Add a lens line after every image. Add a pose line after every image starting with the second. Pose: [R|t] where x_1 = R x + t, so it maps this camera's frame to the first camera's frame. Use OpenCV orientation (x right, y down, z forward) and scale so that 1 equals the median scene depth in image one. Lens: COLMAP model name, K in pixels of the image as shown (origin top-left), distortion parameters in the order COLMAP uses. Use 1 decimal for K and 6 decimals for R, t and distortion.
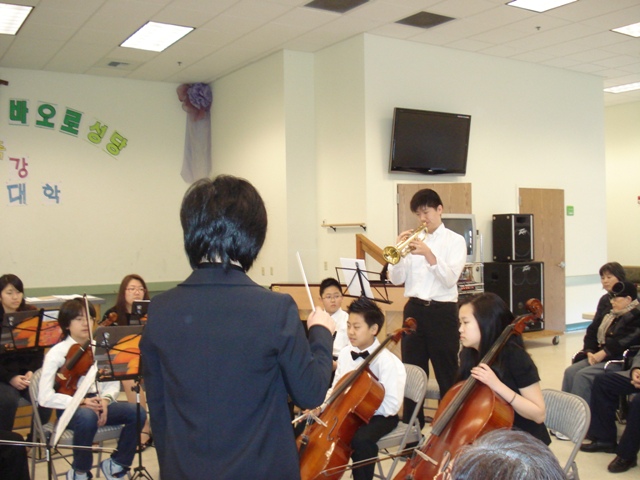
lens RADIAL K [[713.9, 0, 320.4], [0, 713.9, 252.6], [0, 0, 1]] dist [-0.097125, -0.022961]
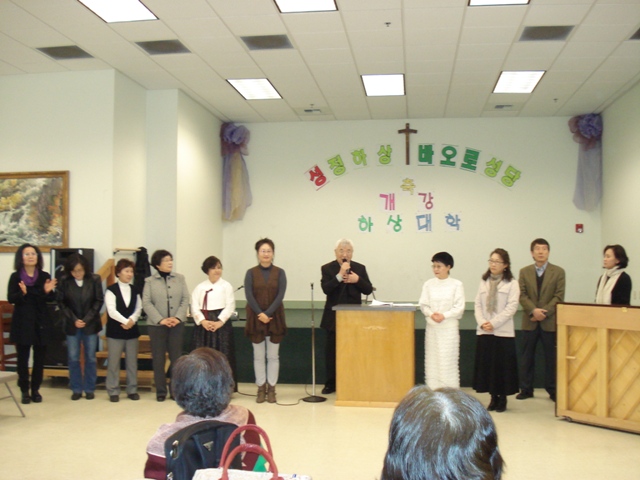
lens RADIAL K [[713.9, 0, 320.4], [0, 713.9, 252.6], [0, 0, 1]] dist [-0.097125, -0.022961]
pose [[0.765181, 0.005124, -0.643795, 0.215312], [-0.026385, 0.999378, -0.023405, 0.000795], [0.643274, 0.034896, 0.764840, -0.048932]]
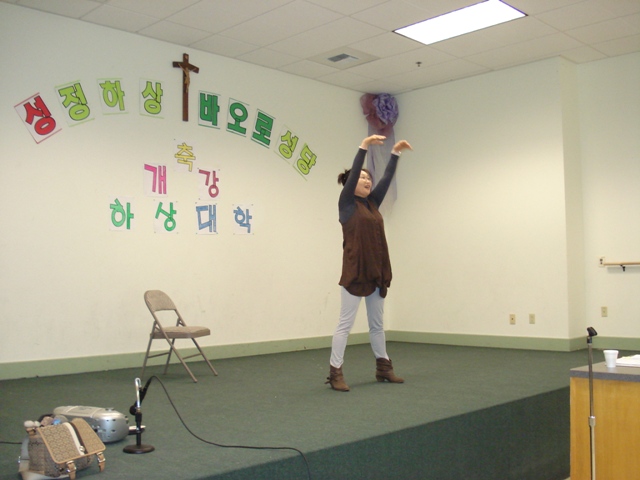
lens RADIAL K [[713.9, 0, 320.4], [0, 713.9, 252.6], [0, 0, 1]] dist [-0.097125, -0.022961]
pose [[0.978867, 0.011014, 0.204201, -0.462678], [0.002796, 0.997734, -0.067220, 0.003362], [-0.204479, 0.066371, 0.976618, 0.236731]]
